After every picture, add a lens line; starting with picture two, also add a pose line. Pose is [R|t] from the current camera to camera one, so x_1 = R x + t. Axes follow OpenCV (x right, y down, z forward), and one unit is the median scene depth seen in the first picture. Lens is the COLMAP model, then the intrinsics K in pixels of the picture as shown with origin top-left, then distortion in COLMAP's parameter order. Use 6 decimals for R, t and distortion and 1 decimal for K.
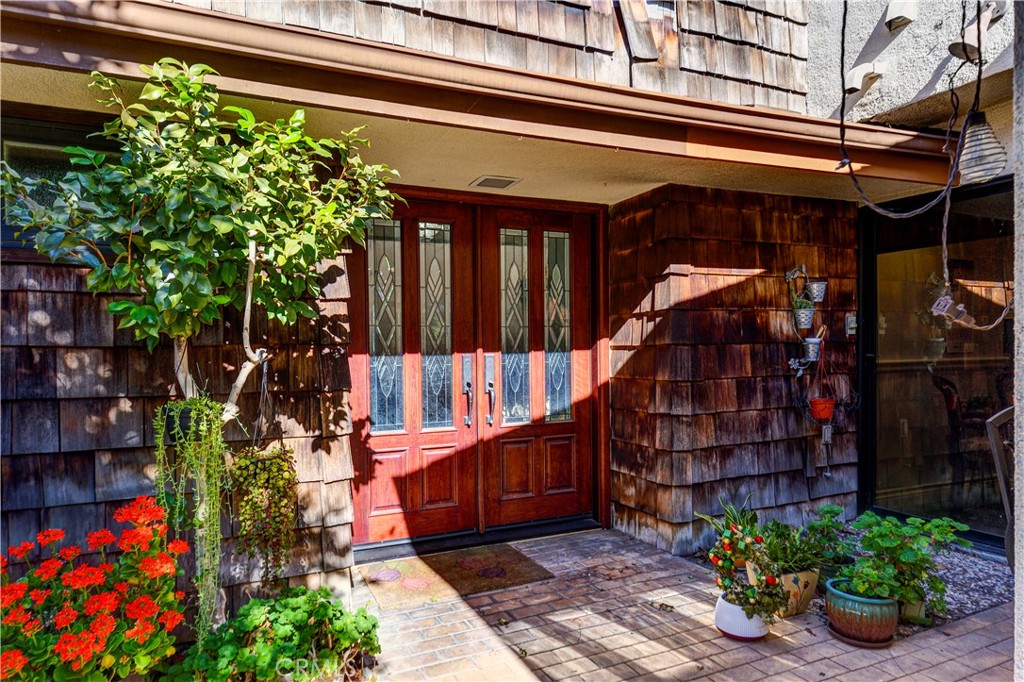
lens RADIAL K [[630.5, 0, 512.0], [0, 630.5, 341.0], [0, 0, 1]] dist [0.002359, -0.000755]
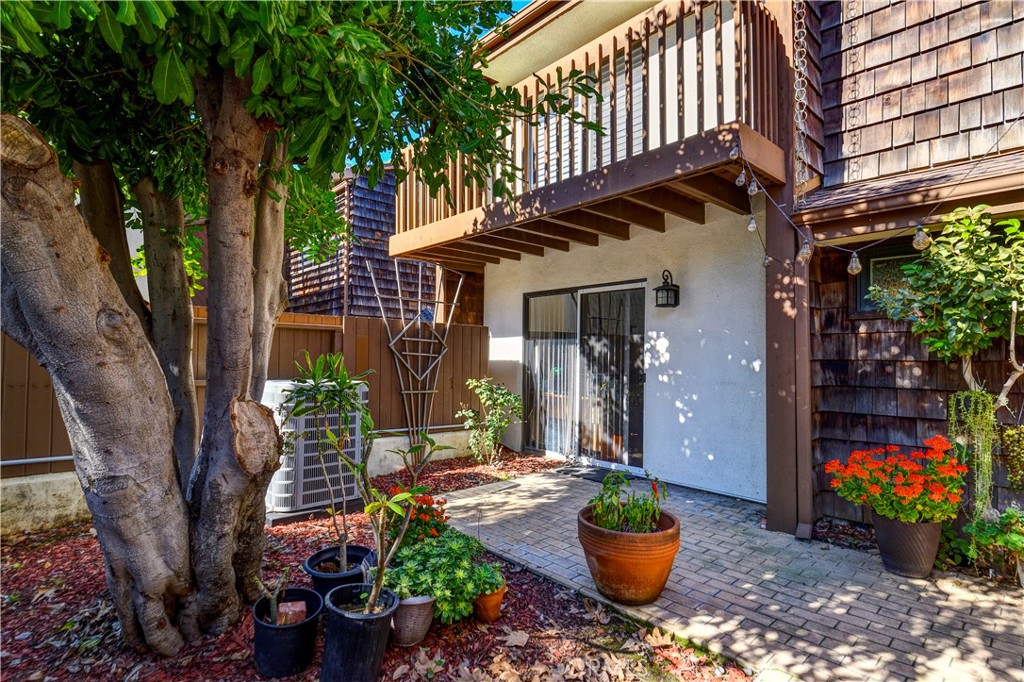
lens RADIAL K [[522.3, 0, 511.4], [0, 522.3, 360.1], [0, 0, 1]] dist [0.001372, 0.000123]
pose [[0.306843, 0.007475, -0.951731, 0.518621], [-0.011303, 0.999927, 0.004209, 0.014315], [0.951693, 0.009466, 0.306906, -0.723932]]
